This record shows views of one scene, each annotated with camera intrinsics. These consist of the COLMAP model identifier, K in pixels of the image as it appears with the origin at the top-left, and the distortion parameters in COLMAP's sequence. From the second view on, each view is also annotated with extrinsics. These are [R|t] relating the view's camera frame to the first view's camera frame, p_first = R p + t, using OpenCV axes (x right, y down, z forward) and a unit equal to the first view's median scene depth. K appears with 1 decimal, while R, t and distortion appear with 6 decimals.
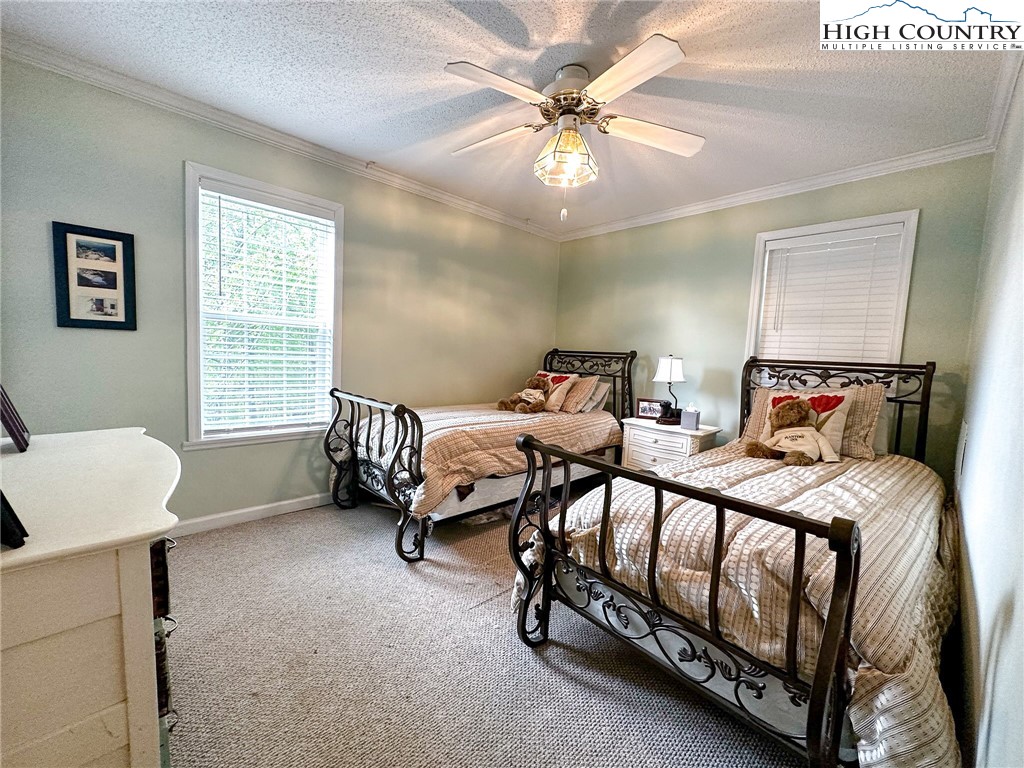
lens RADIAL K [[411.5, 0, 516.0], [0, 411.5, 386.6], [0, 0, 1]] dist [-0.002982, 0.000961]
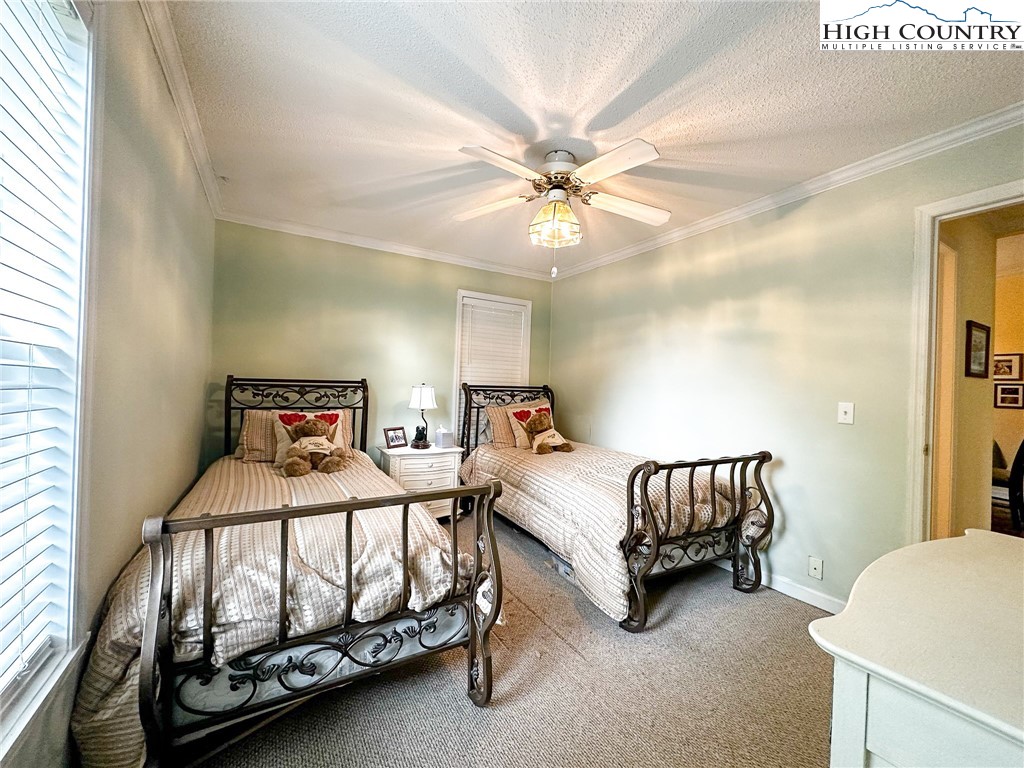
lens RADIAL K [[411.5, 0, 512.8], [0, 411.5, 382.2], [0, 0, 1]] dist [-0.002982, 0.000961]
pose [[0.232546, -0.026085, 0.972236, -0.655562], [0.068468, 0.997599, 0.010389, -0.079651], [-0.970172, 0.064151, 0.233773, 0.549886]]
